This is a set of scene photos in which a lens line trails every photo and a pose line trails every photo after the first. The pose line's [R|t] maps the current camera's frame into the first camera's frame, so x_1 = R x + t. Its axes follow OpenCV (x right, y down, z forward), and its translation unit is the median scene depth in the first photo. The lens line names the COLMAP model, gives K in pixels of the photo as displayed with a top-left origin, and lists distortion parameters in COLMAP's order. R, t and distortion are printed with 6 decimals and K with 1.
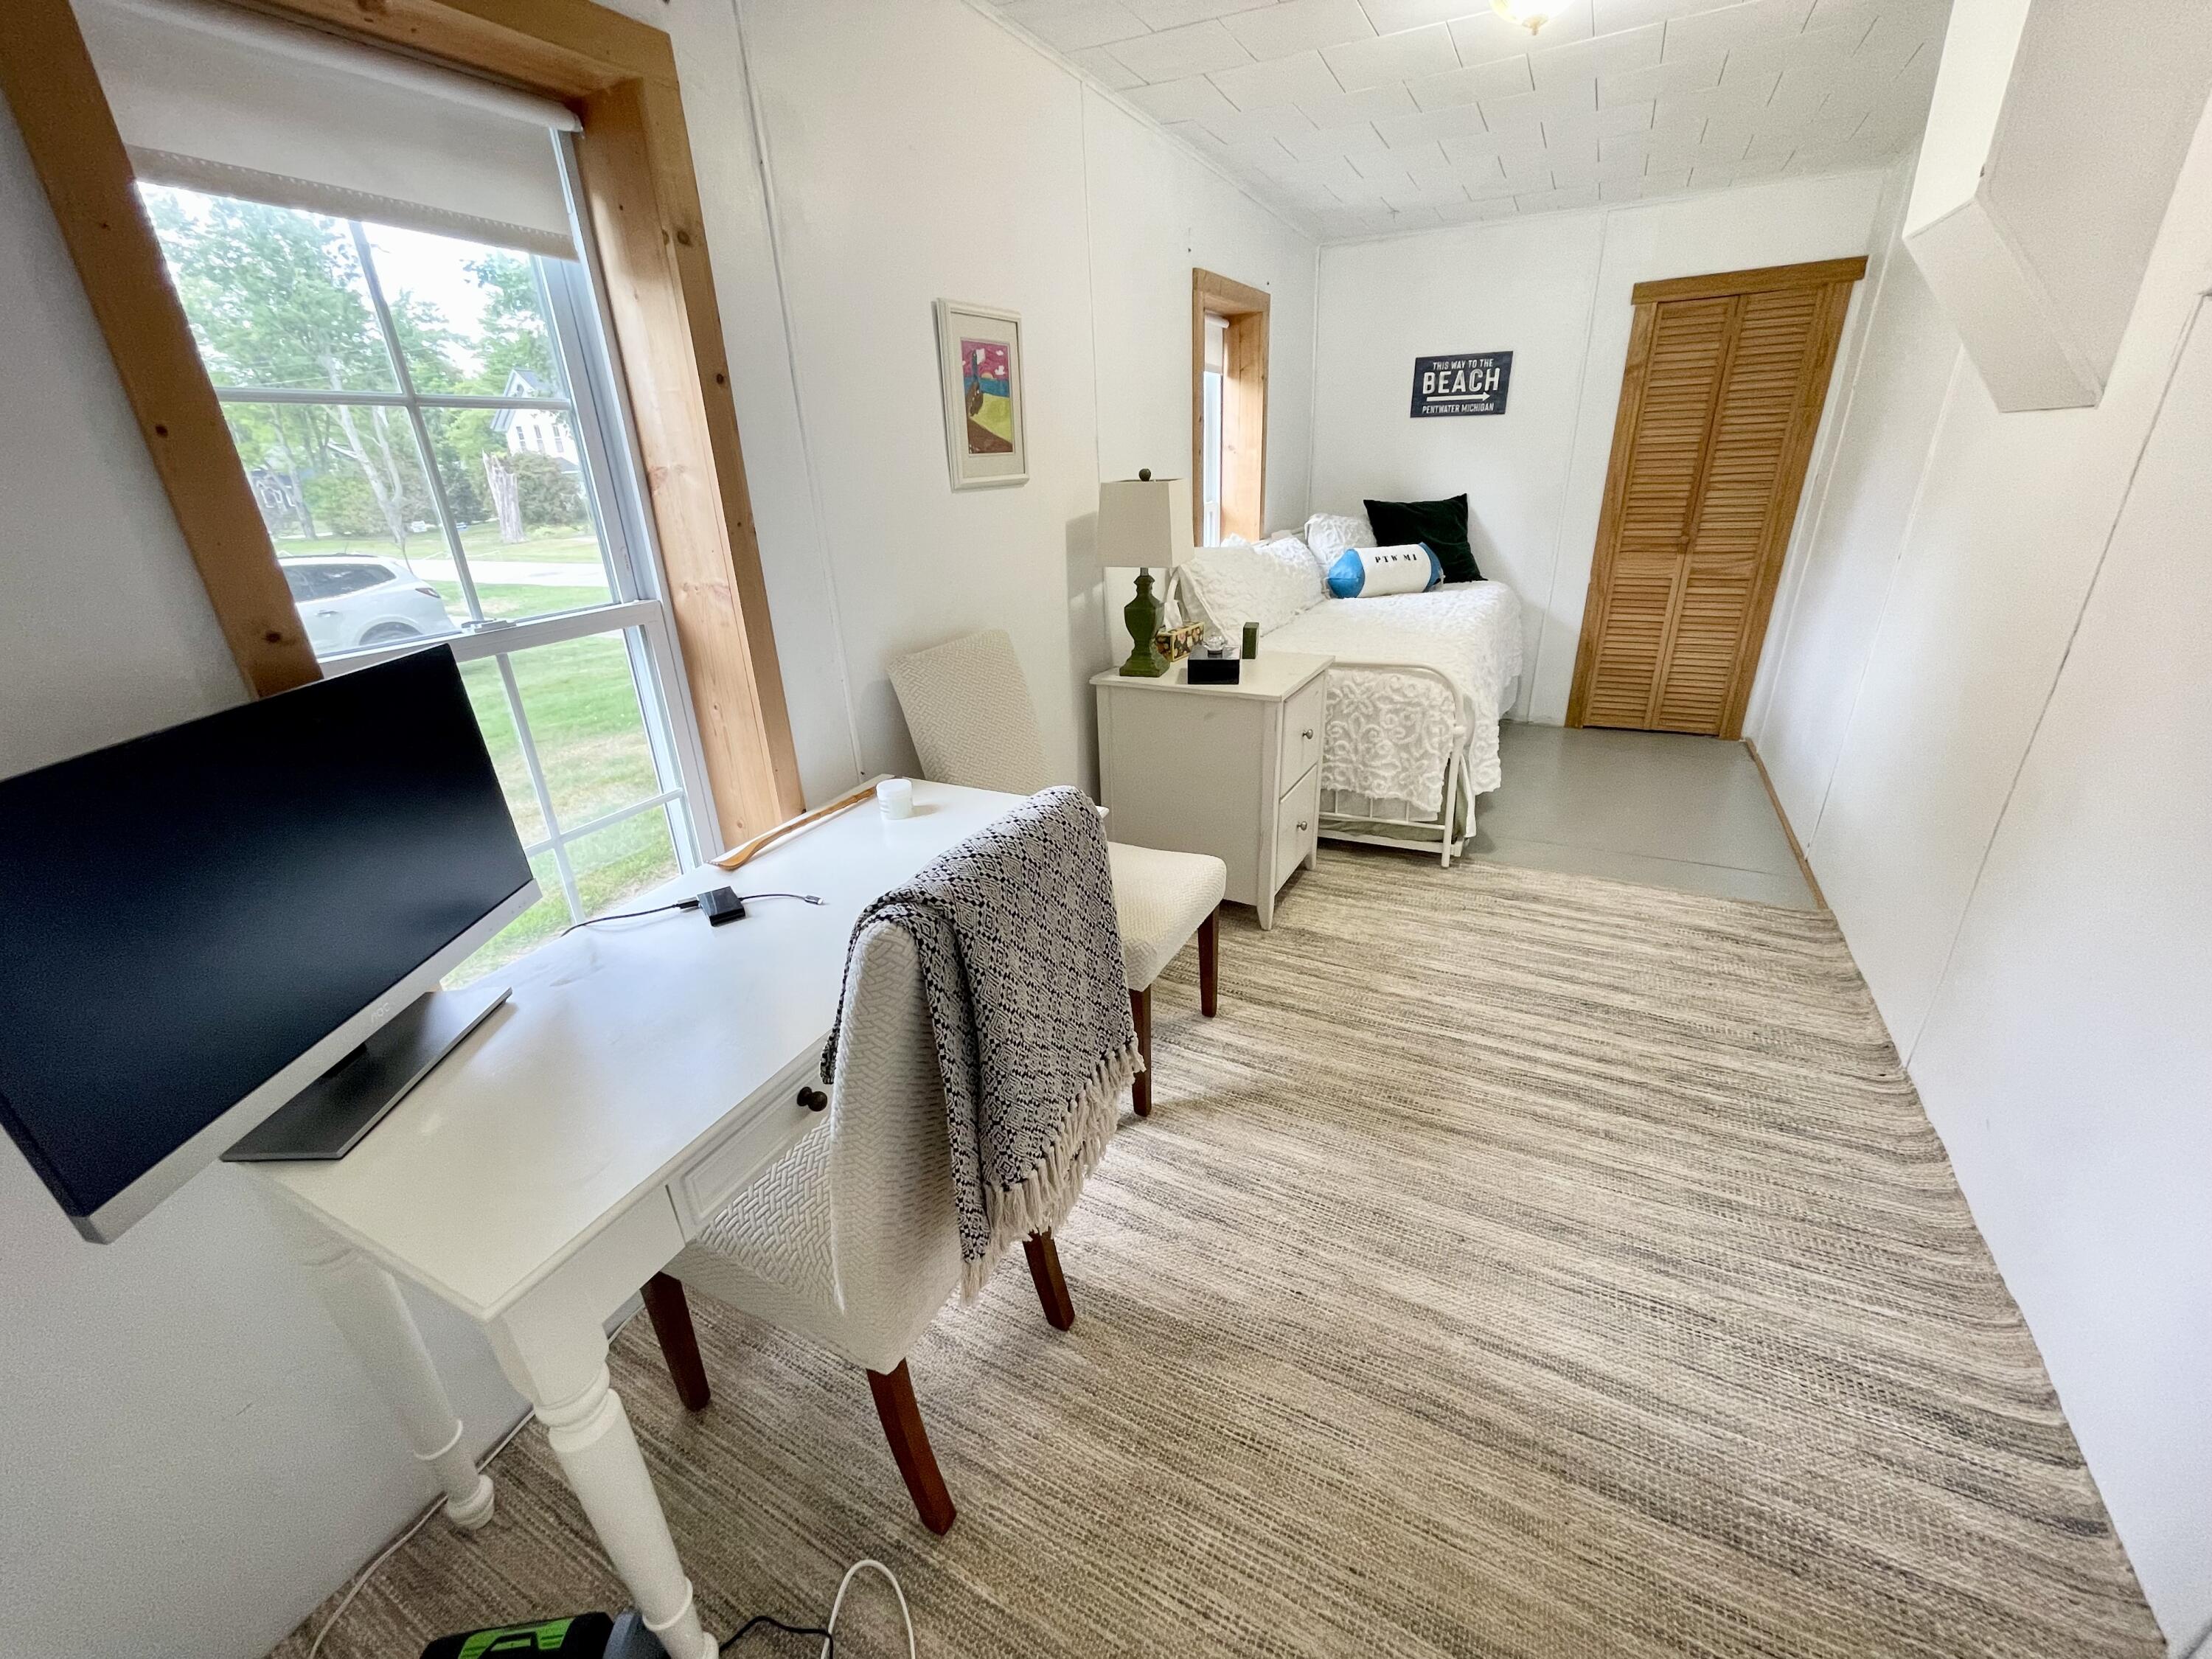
lens RADIAL K [[894.6, 0, 1091.8], [0, 894.6, 824.2], [0, 0, 1]] dist [-0.002865, 0.000568]
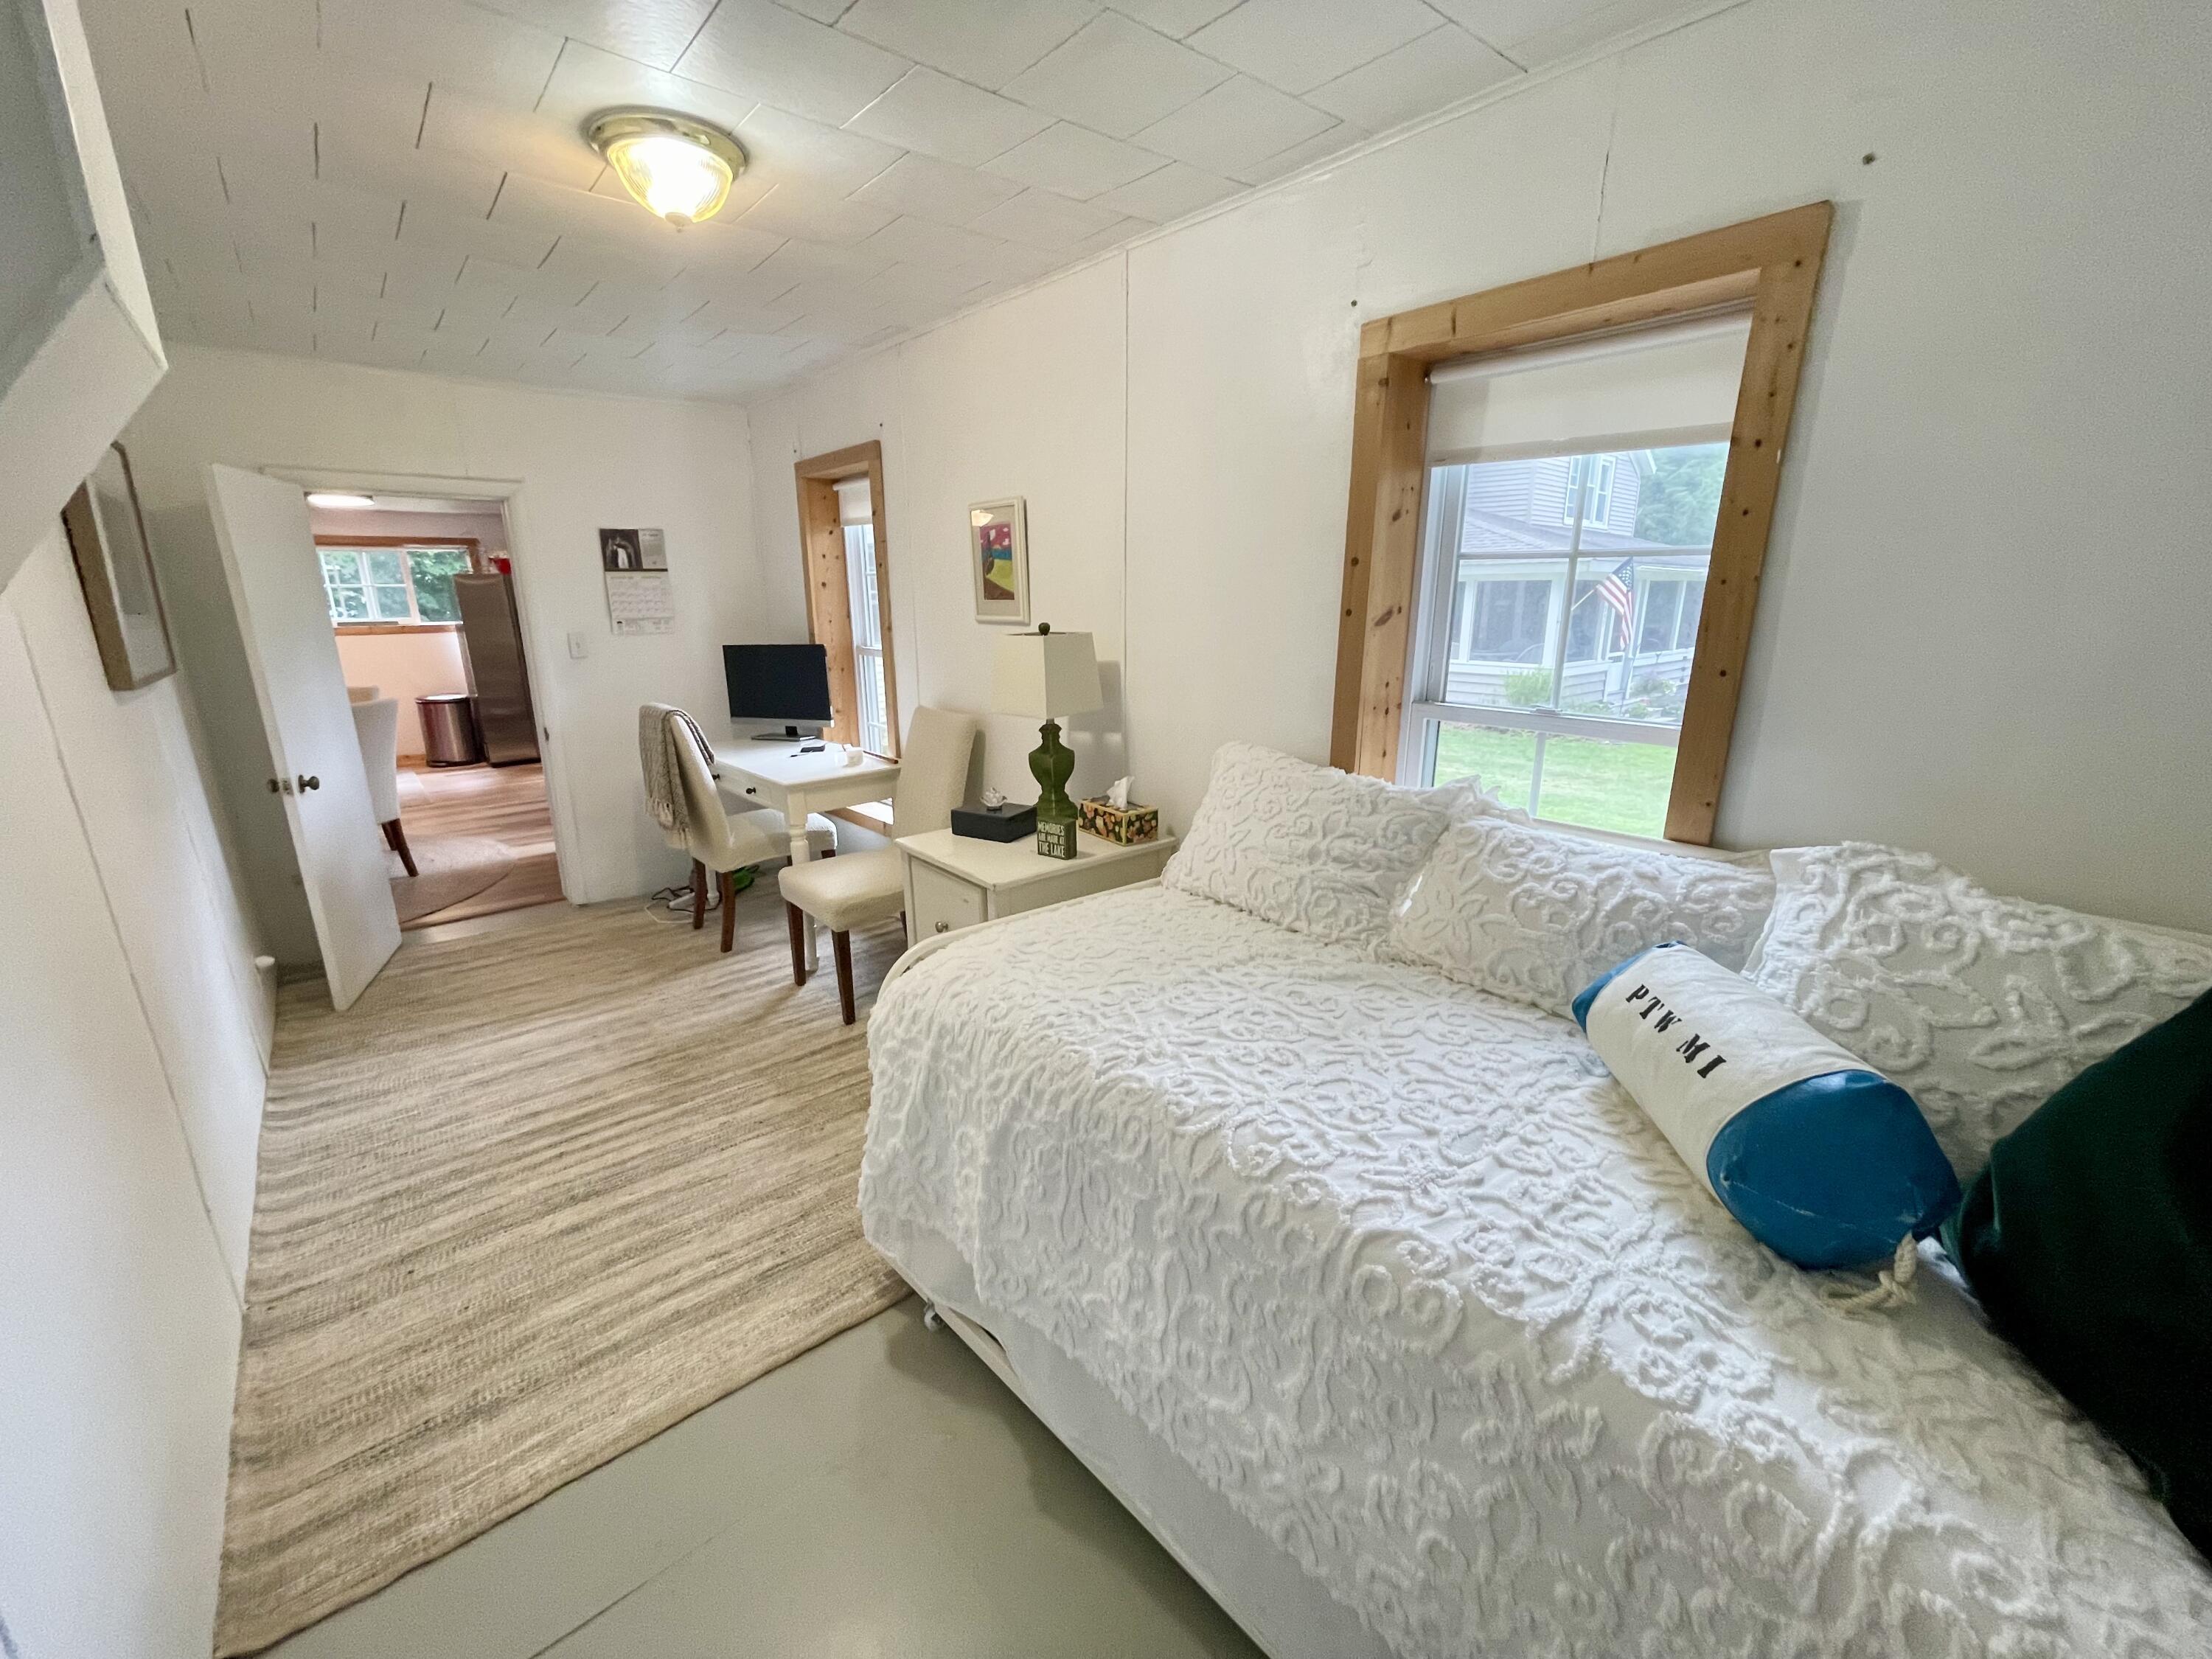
lens RADIAL K [[894.6, 0, 1091.6], [0, 894.6, 836.4], [0, 0, 1]] dist [-0.002865, 0.000568]
pose [[-0.370760, 0.285308, -0.883819, 1.167873], [-0.338686, 0.844572, 0.414716, -0.732811], [0.864771, 0.453097, -0.216503, 1.599544]]
